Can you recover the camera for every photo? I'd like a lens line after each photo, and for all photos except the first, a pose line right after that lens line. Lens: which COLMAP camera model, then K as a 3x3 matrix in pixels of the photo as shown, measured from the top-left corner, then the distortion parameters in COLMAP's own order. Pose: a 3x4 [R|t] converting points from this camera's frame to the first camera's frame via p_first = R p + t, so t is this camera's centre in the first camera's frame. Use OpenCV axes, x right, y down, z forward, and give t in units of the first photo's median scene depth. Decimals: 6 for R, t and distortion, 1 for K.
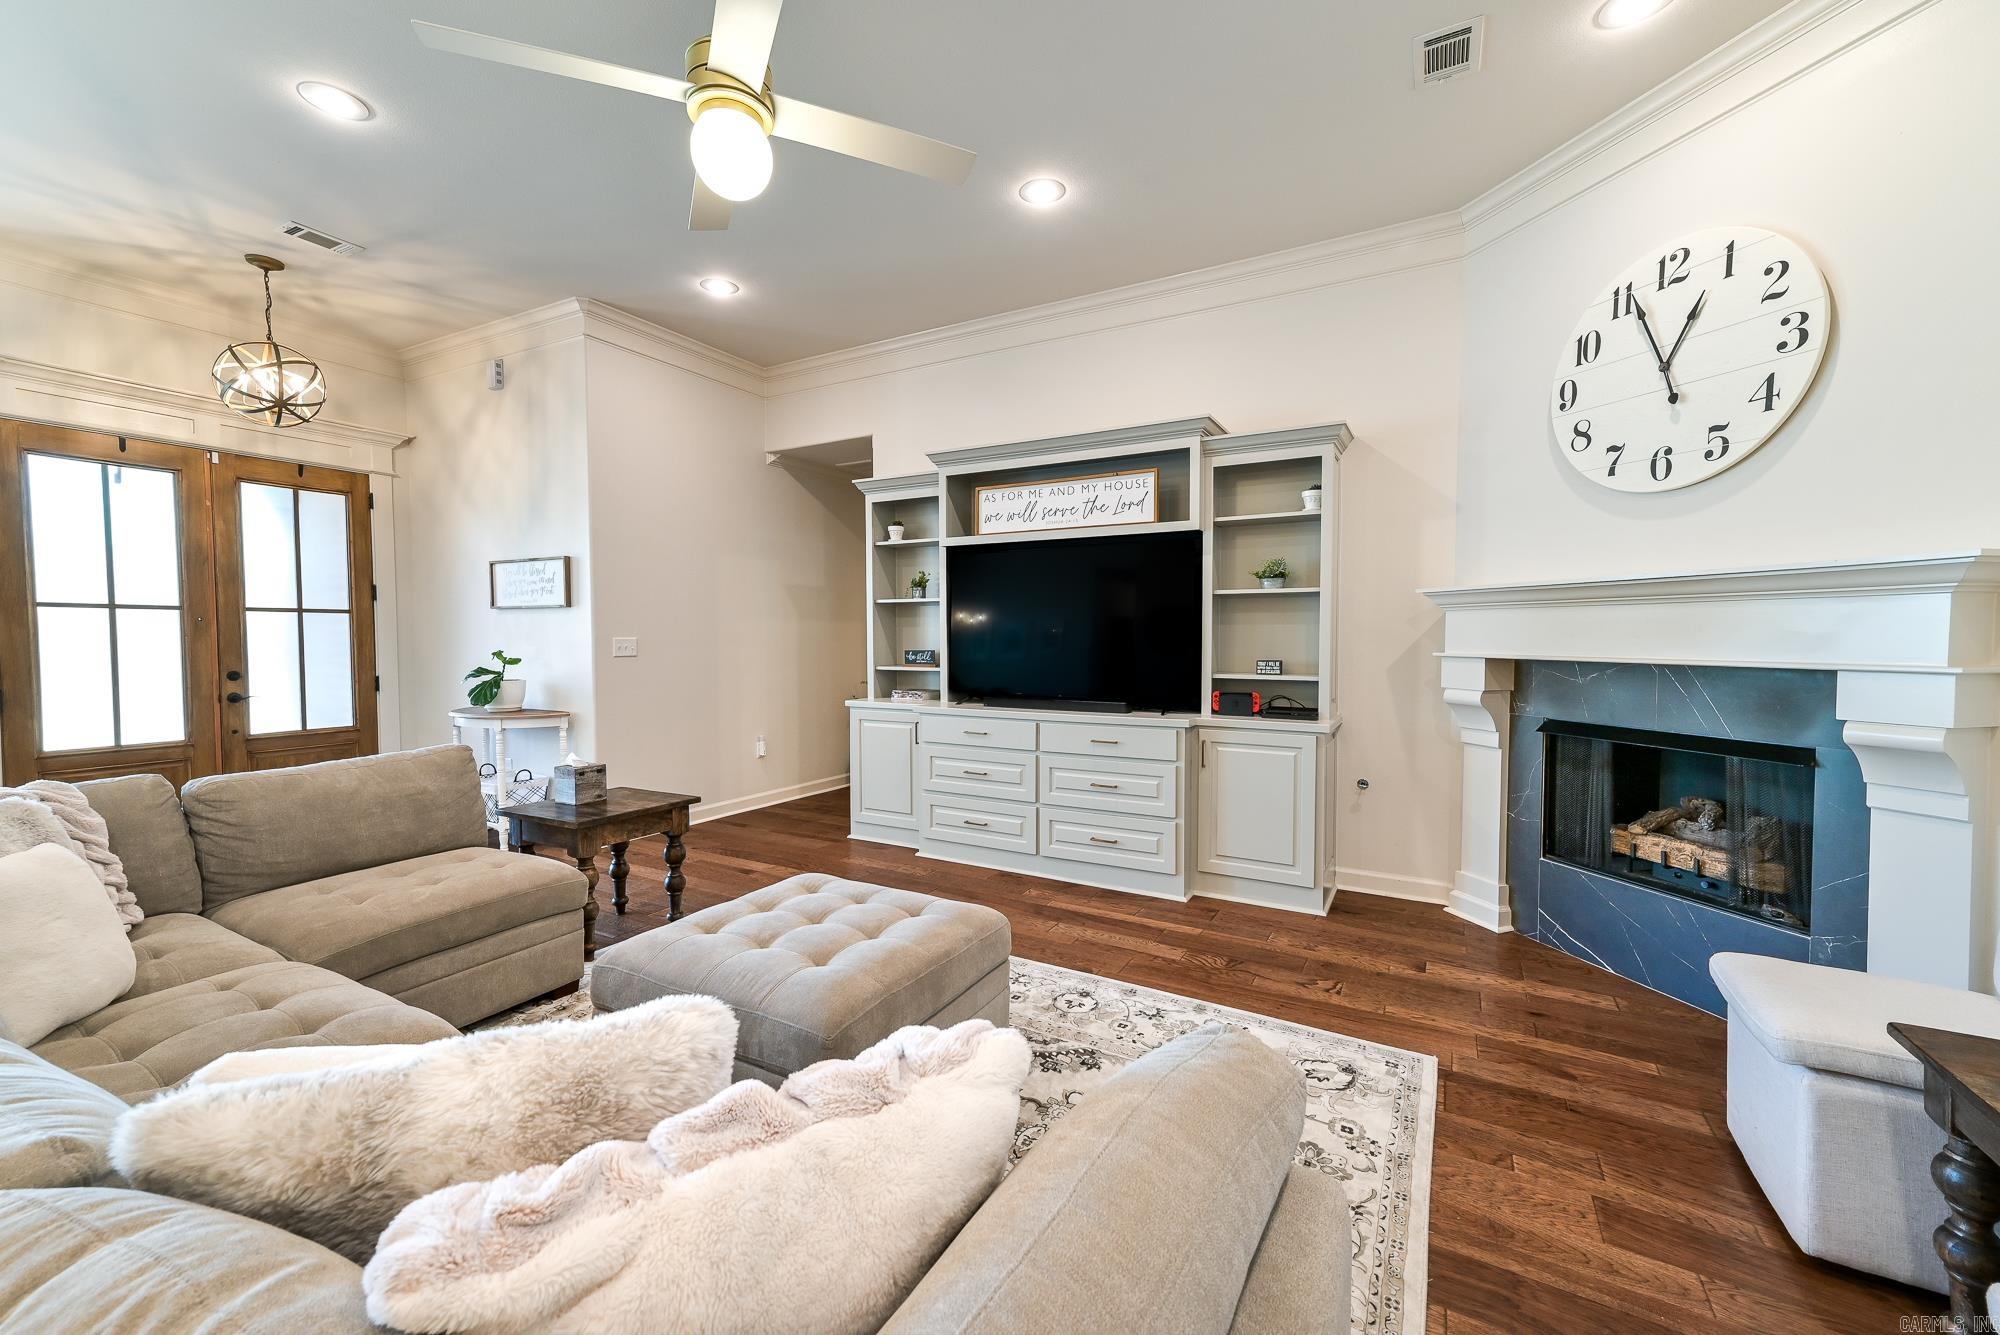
lens RADIAL K [[802.8, 0, 995.5], [0, 802.8, 667.1], [0, 0, 1]] dist [0.018238, 0.000310]
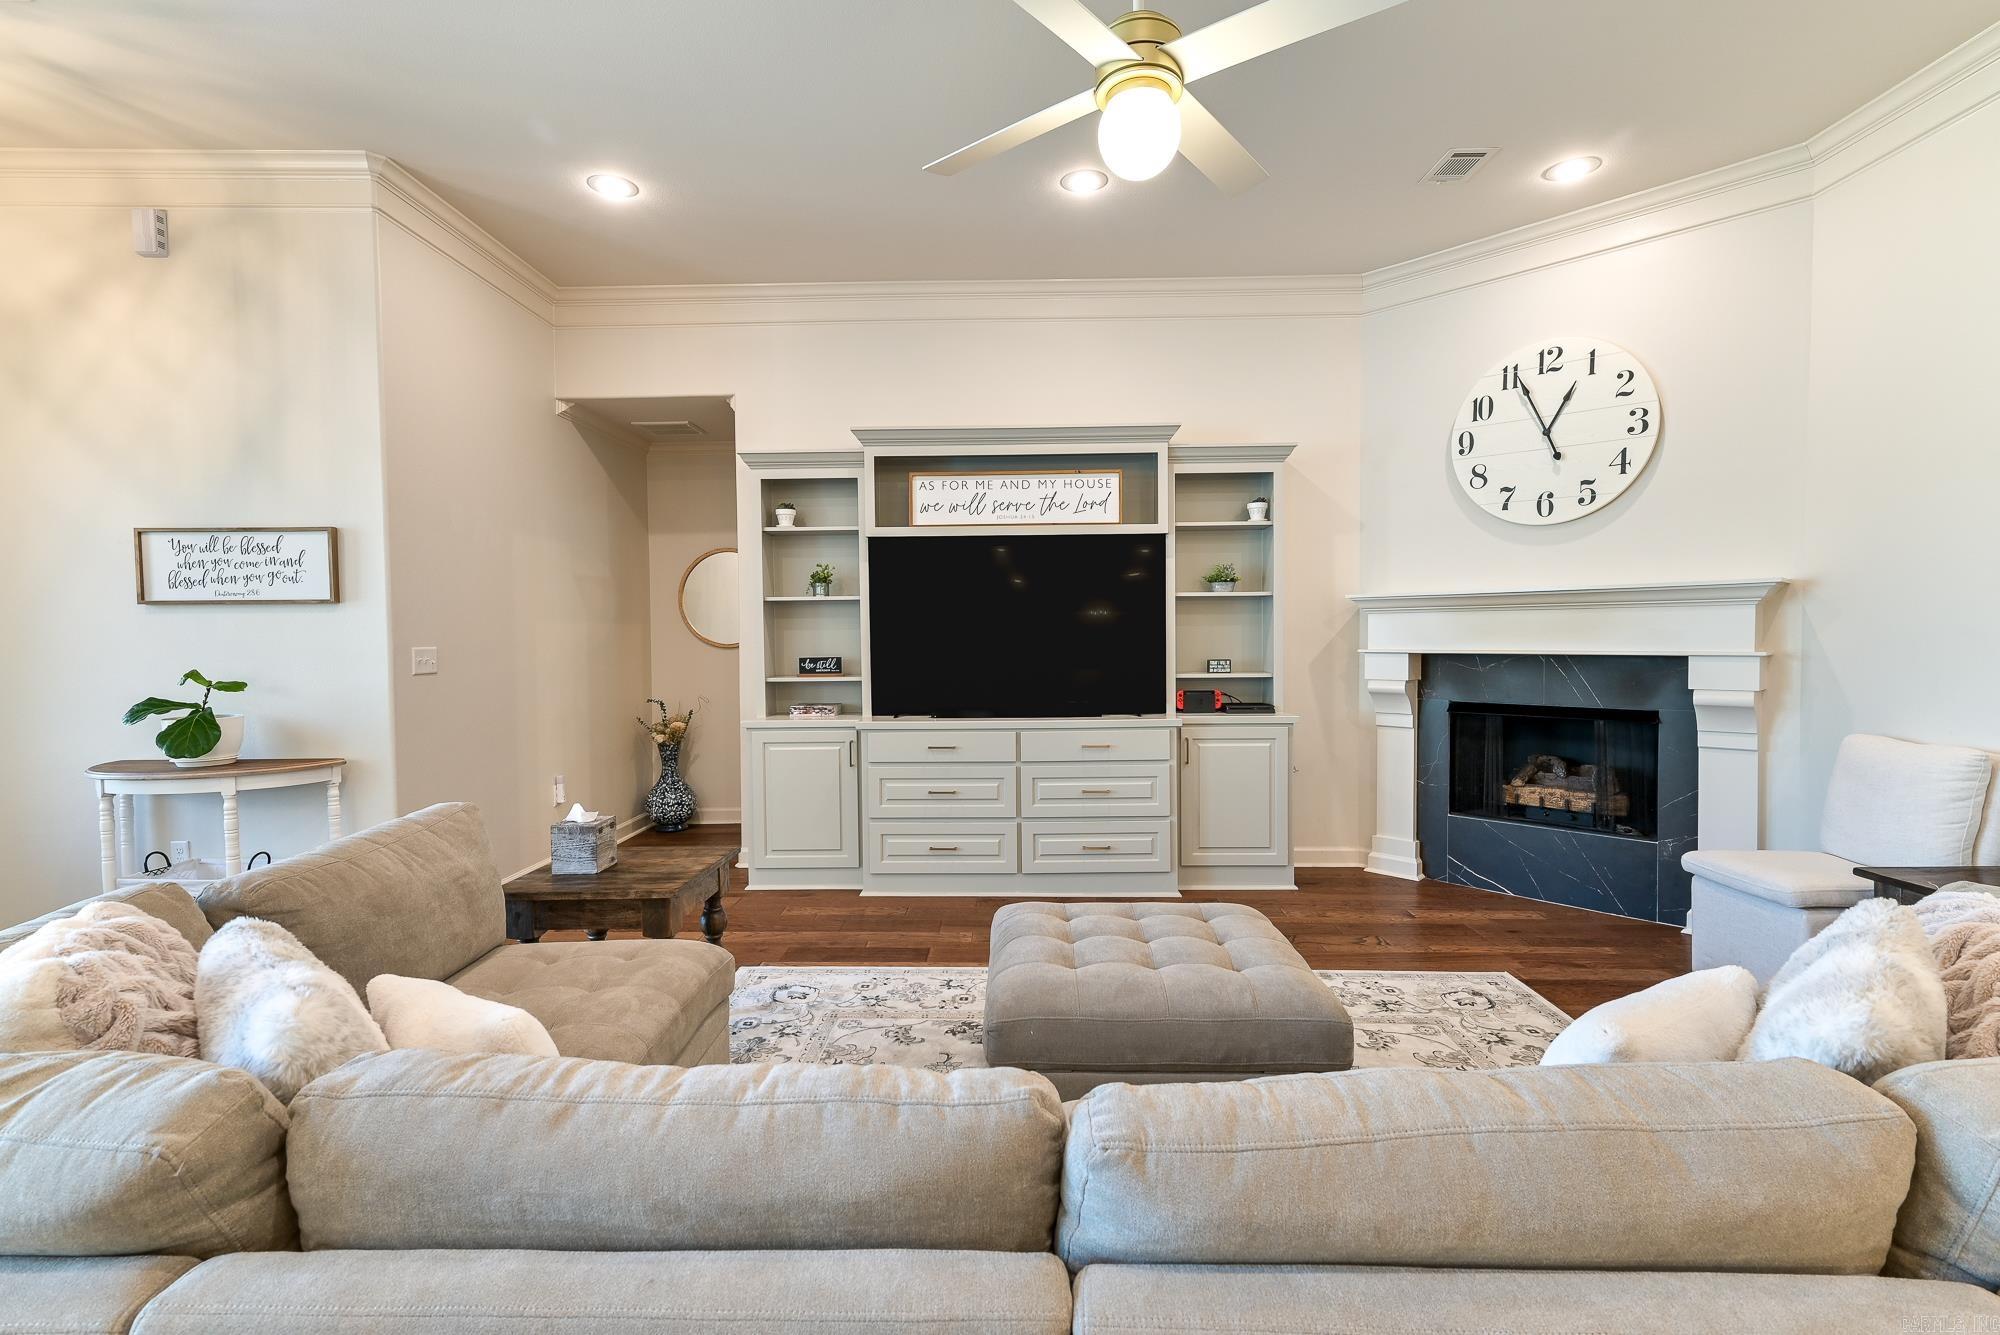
lens RADIAL K [[930.9, 0, 1000.0], [0, 930.9, 663.9], [0, 0, 1]] dist [0.012759, 0.002190]
pose [[0.879507, -0.022840, 0.475338, -0.512186], [0.028220, 0.999593, -0.004184, -0.005738], [-0.475049, 0.017094, 0.879793, 0.059848]]
